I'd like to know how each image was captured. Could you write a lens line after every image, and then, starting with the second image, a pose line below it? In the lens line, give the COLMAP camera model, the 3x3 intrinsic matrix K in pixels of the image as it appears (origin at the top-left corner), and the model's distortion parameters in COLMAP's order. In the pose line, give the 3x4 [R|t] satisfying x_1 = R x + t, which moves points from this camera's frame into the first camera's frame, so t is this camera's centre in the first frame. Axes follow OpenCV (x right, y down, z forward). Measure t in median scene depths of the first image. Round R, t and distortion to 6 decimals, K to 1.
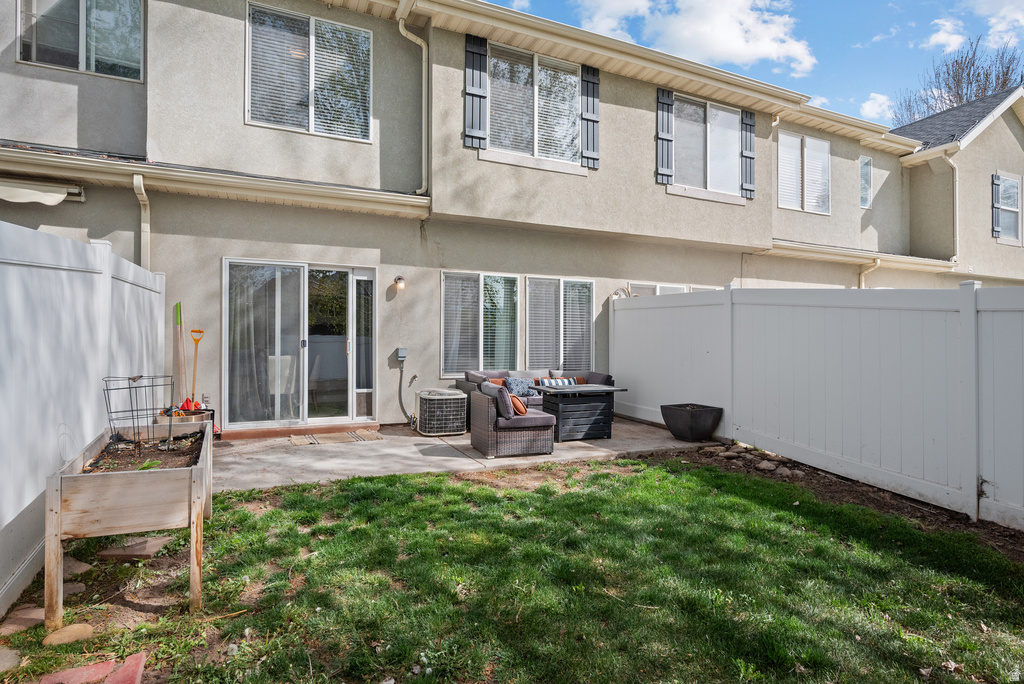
lens RADIAL K [[562.1, 0, 512.6], [0, 562.1, 345.3], [0, 0, 1]] dist [-0.002252, 0.001391]
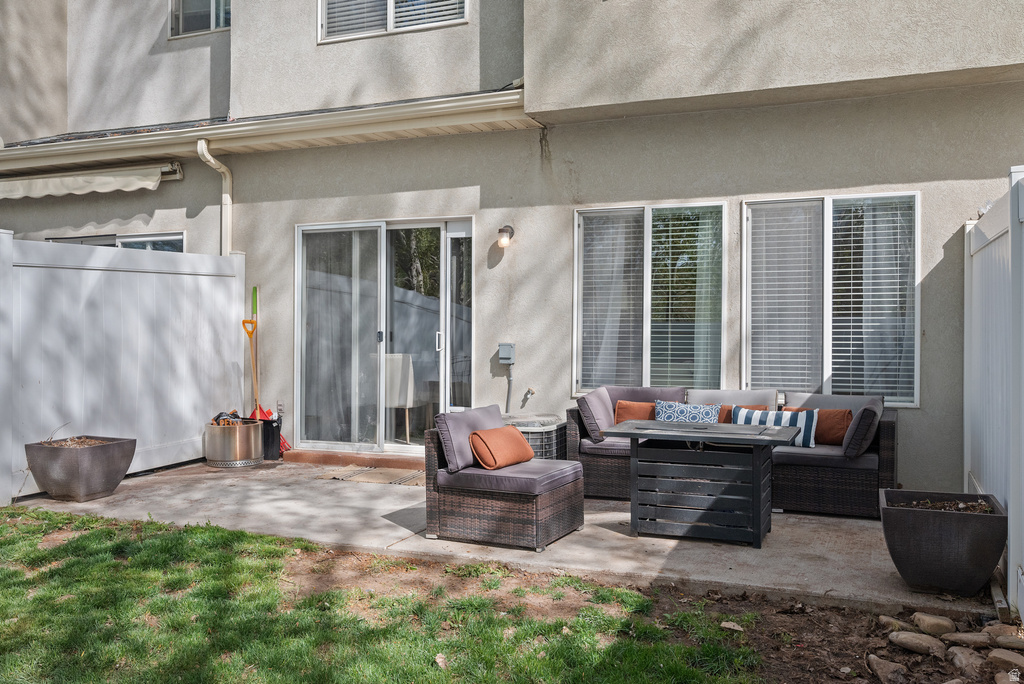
lens RADIAL K [[925.9, 0, 501.4], [0, 925.9, 337.4], [0, 0, 1]] dist [0.001207, 0.000145]
pose [[0.657833, 0.001557, -0.753162, 0.569034], [0.003491, 0.999981, 0.005116, -0.007073], [0.753155, -0.005995, 0.657815, 0.339526]]
